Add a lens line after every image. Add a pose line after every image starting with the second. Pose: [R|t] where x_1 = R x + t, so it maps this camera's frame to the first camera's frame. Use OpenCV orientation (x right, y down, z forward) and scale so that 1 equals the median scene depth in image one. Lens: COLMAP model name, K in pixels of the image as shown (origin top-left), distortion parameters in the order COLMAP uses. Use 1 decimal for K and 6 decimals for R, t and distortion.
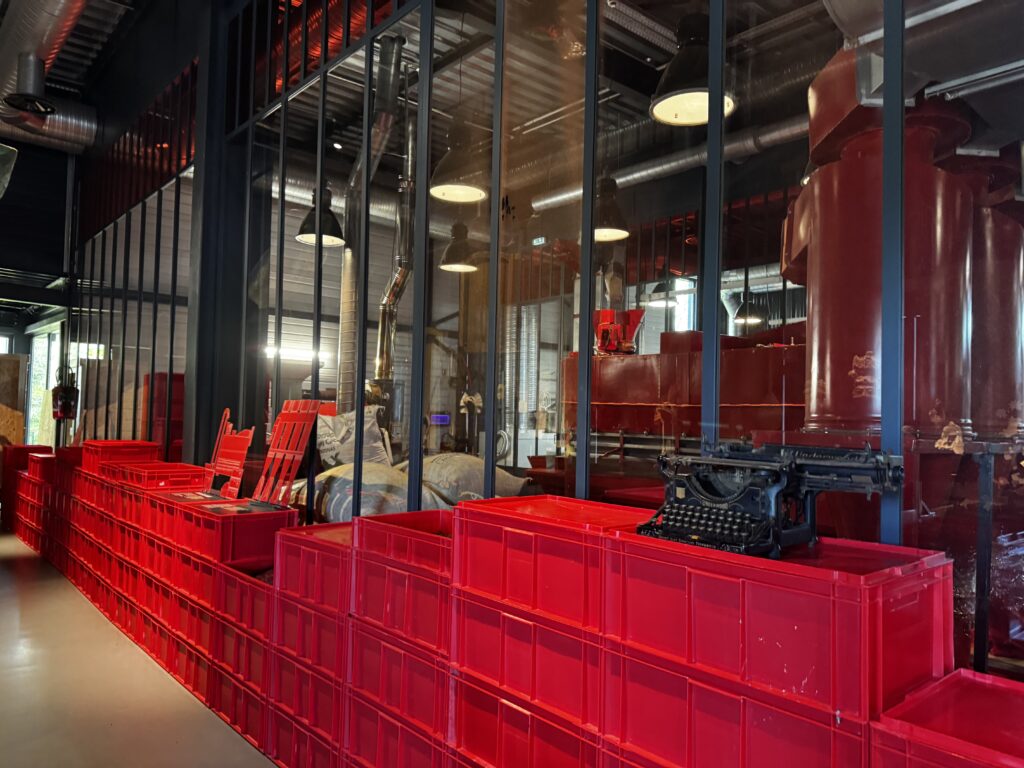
lens RADIAL K [[731.1, 0, 512.0], [0, 731.1, 384.0], [0, 0, 1]] dist [-0.008703, -0.010707]
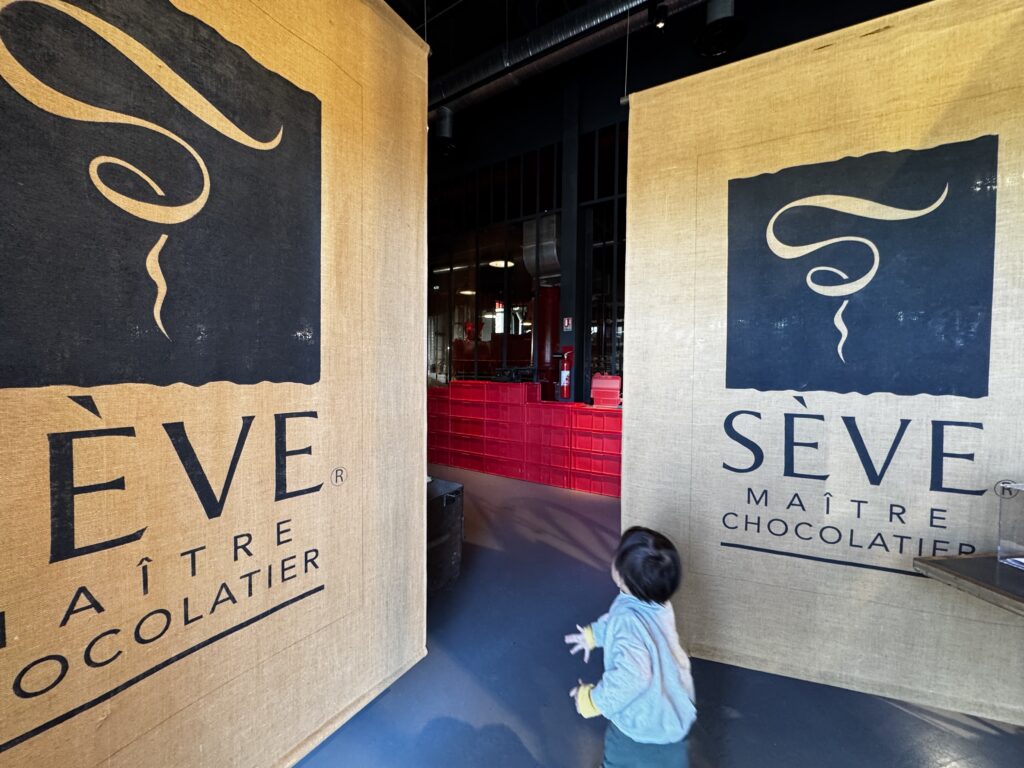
lens RADIAL K [[409.4, 0, 512.0], [0, 409.4, 384.0], [0, 0, 1]] dist [0.000050, -0.000001]
pose [[0.966895, -0.024079, 0.254037, -0.064619], [0.003170, 0.996595, 0.082396, -0.005122], [-0.255156, -0.078863, 0.963678, -0.287580]]
